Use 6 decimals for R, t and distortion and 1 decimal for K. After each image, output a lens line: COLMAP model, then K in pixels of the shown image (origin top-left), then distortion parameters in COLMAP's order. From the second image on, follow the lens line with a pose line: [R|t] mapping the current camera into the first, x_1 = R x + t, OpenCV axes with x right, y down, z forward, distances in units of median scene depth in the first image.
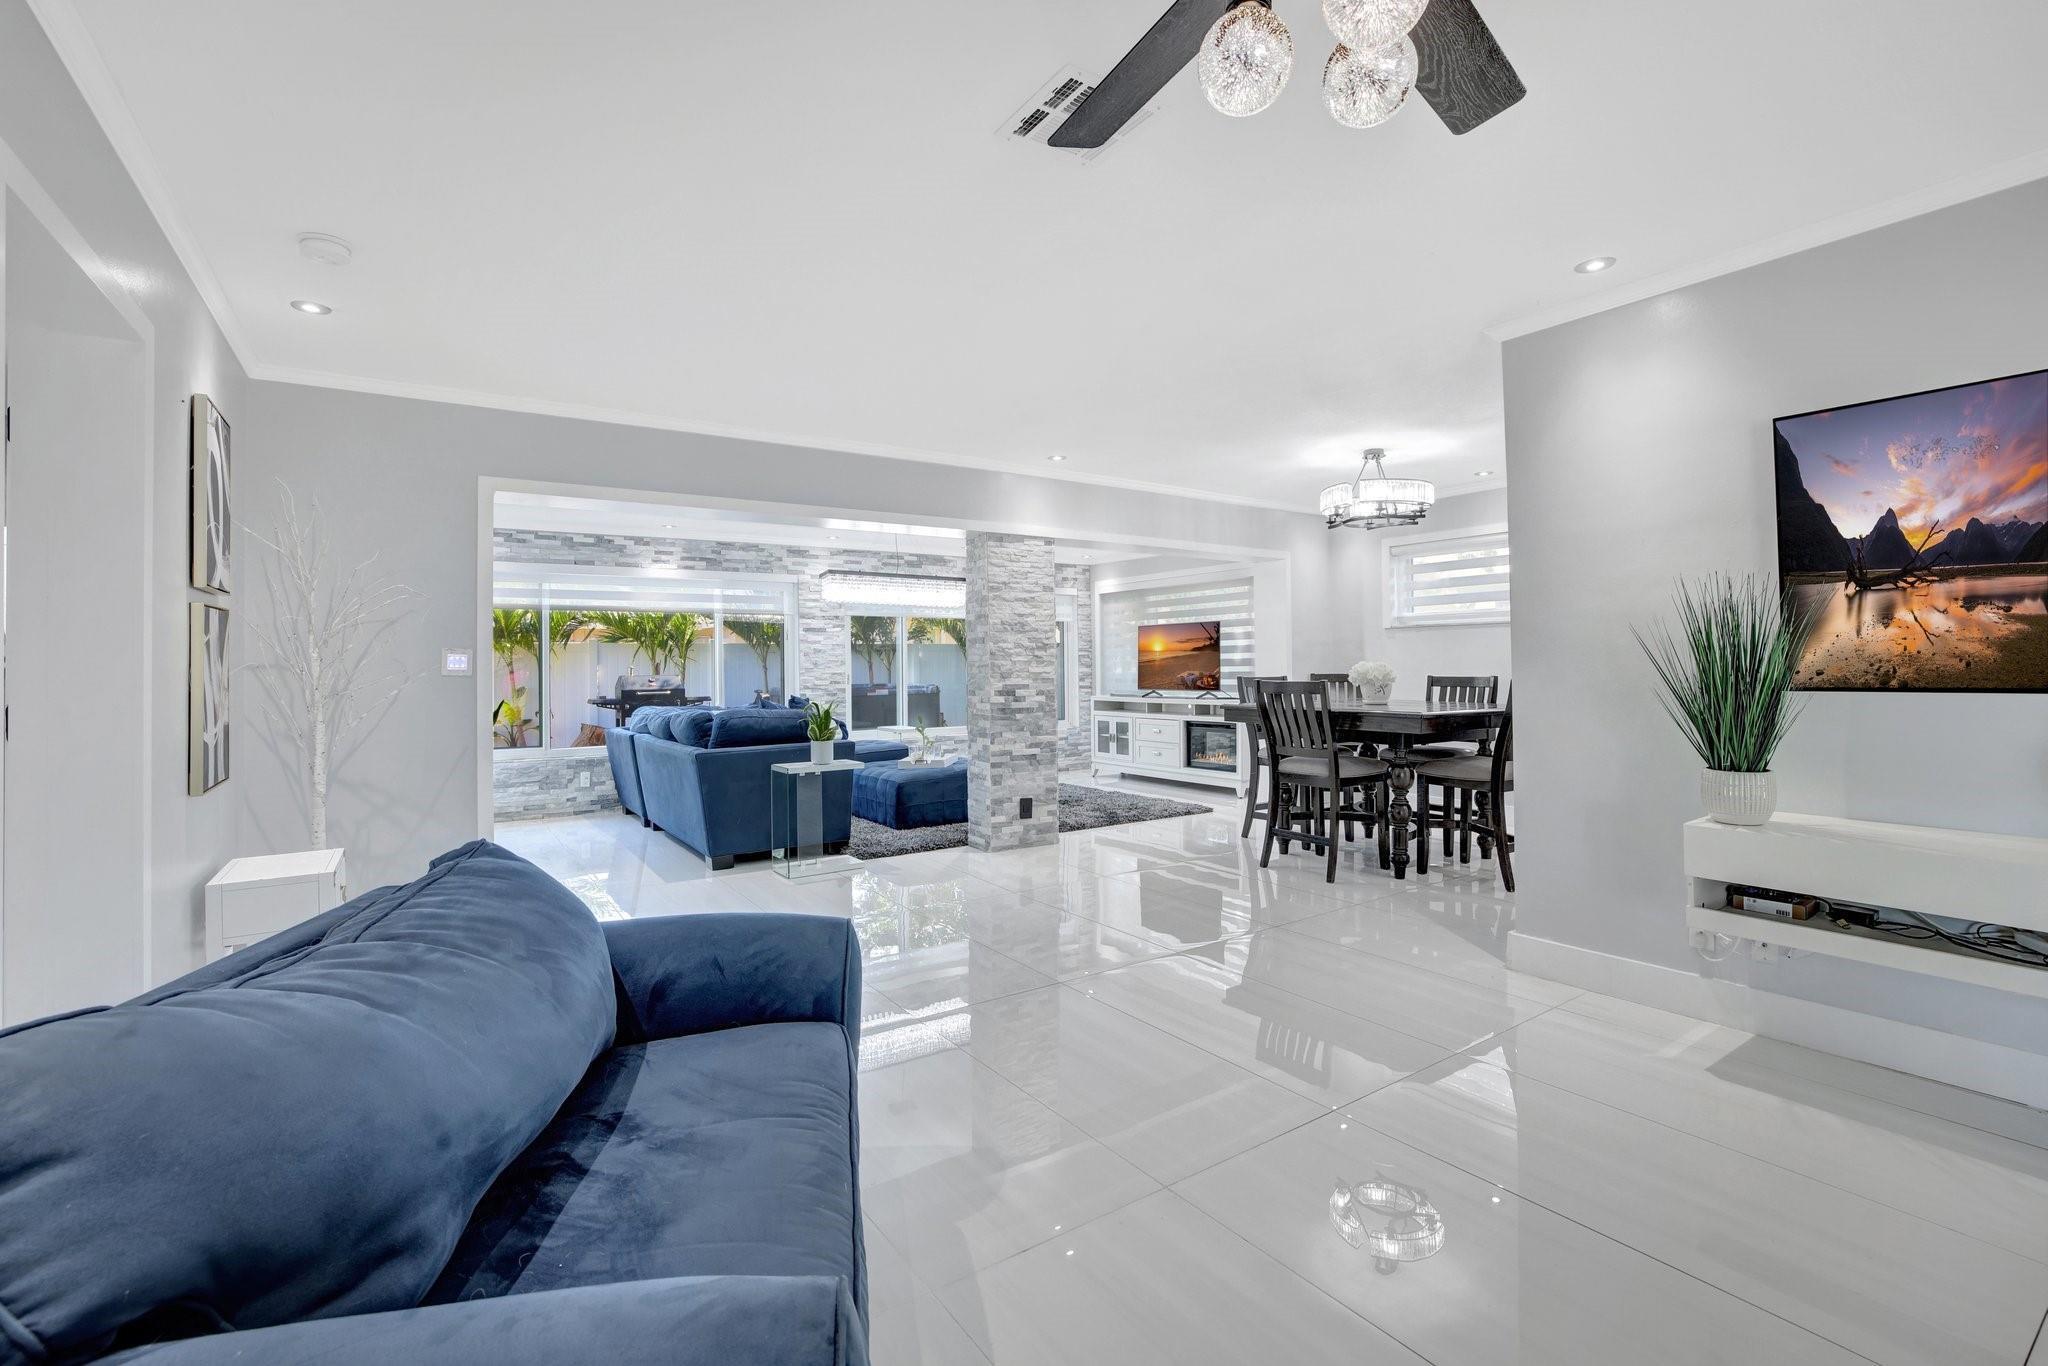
lens RADIAL K [[893.7, 0, 1018.8], [0, 893.7, 662.8], [0, 0, 1]] dist [-0.046457, 0.016957]
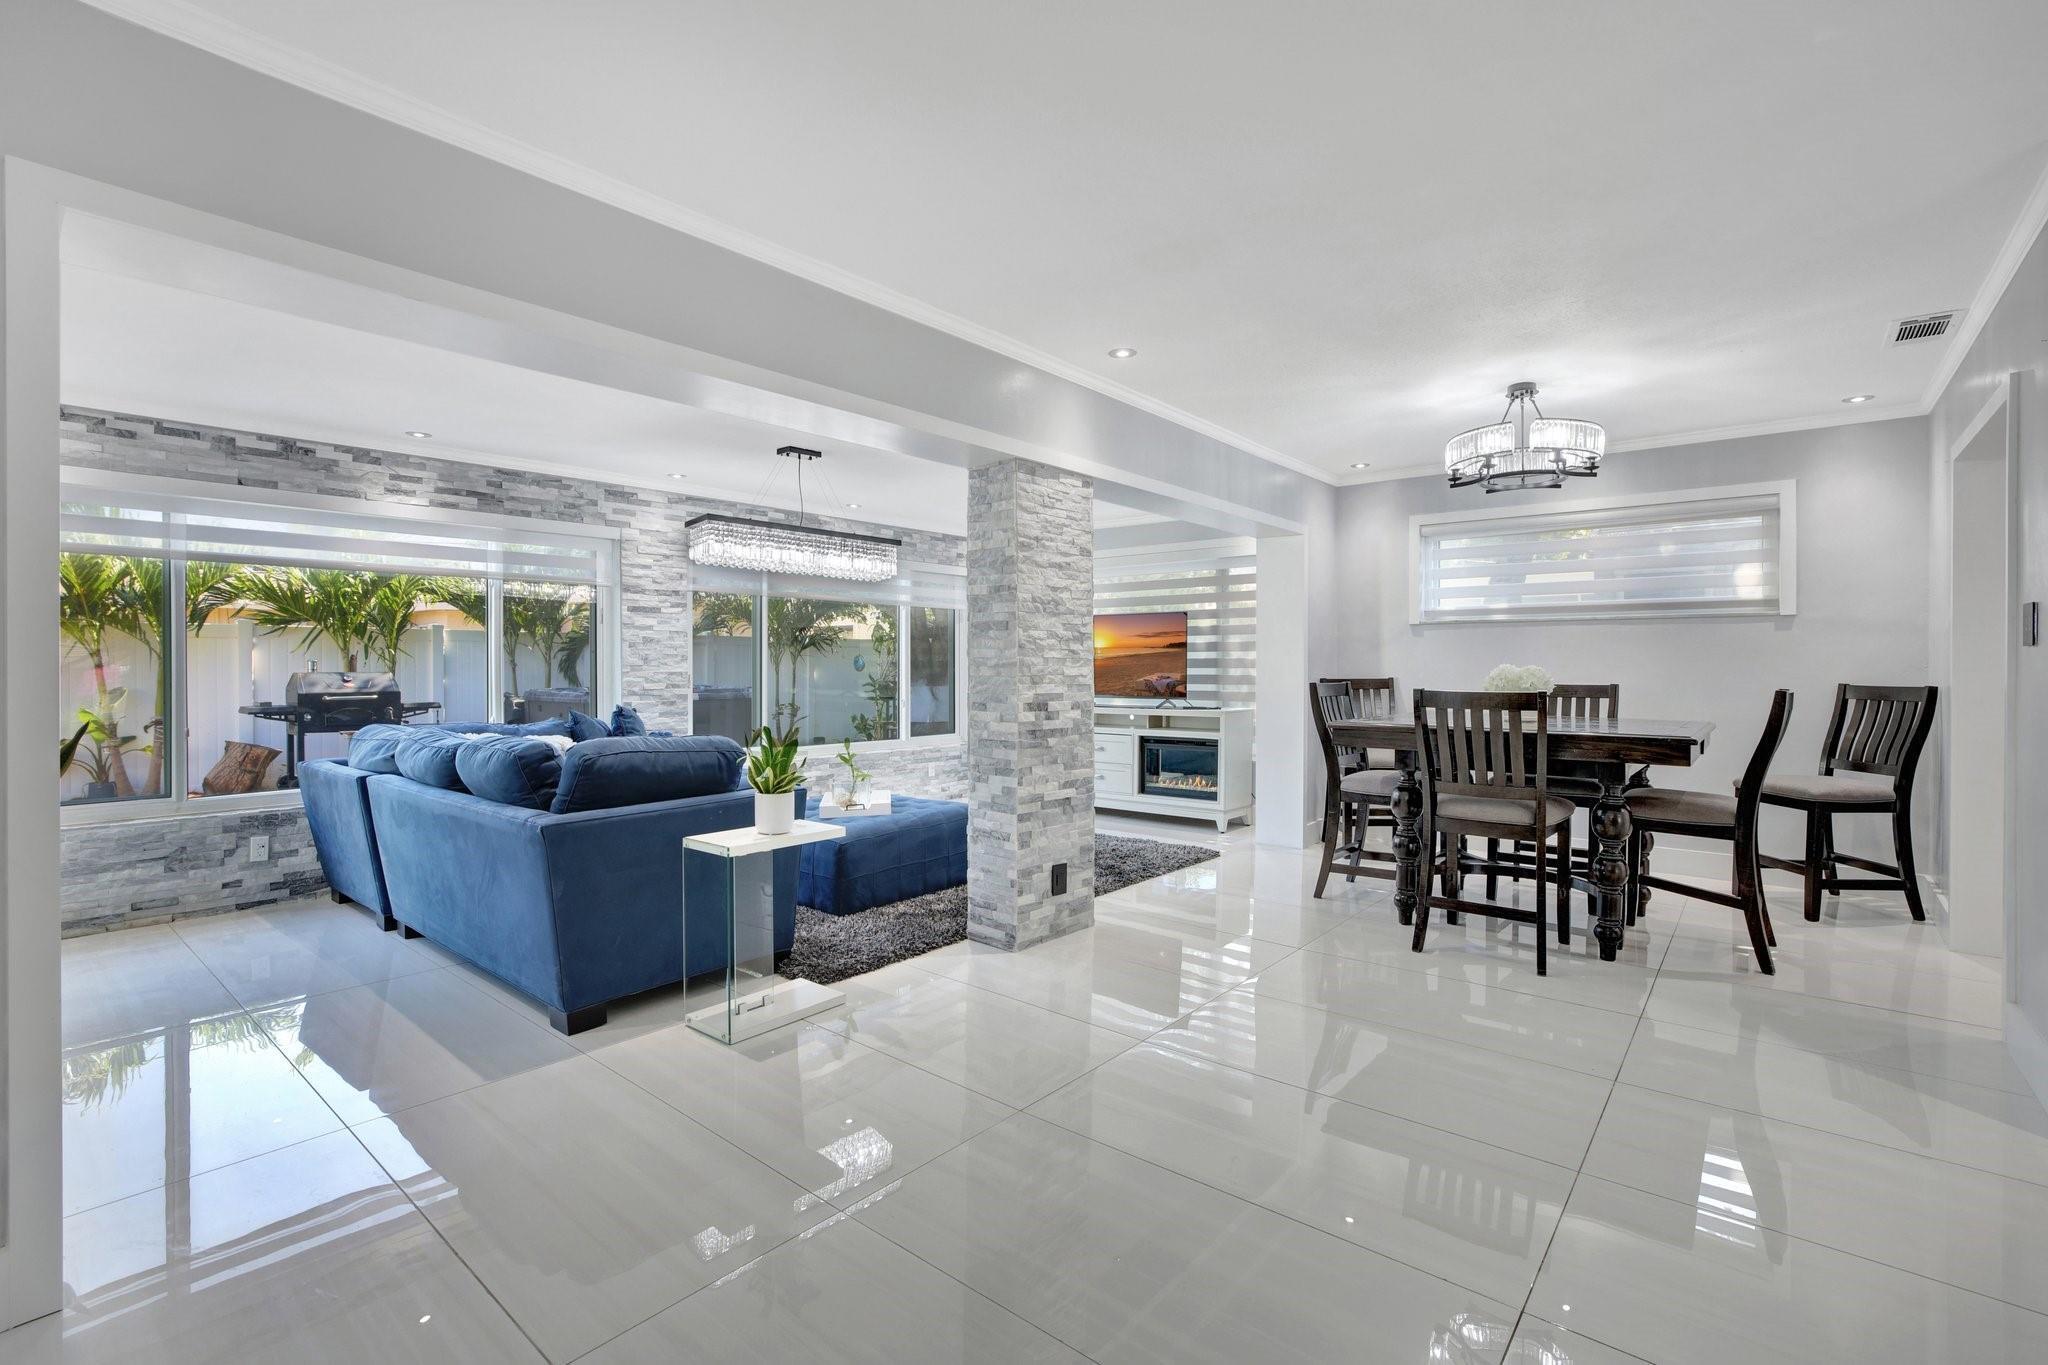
lens RADIAL K [[913.1, 0, 1016.4], [0, 913.1, 675.8], [0, 0, 1]] dist [-0.041696, 0.018968]
pose [[0.961208, 0.007069, 0.275735, -0.167033], [-0.011194, 0.999848, 0.013389, 0.001866], [-0.275598, -0.015956, 0.961140, 0.282403]]
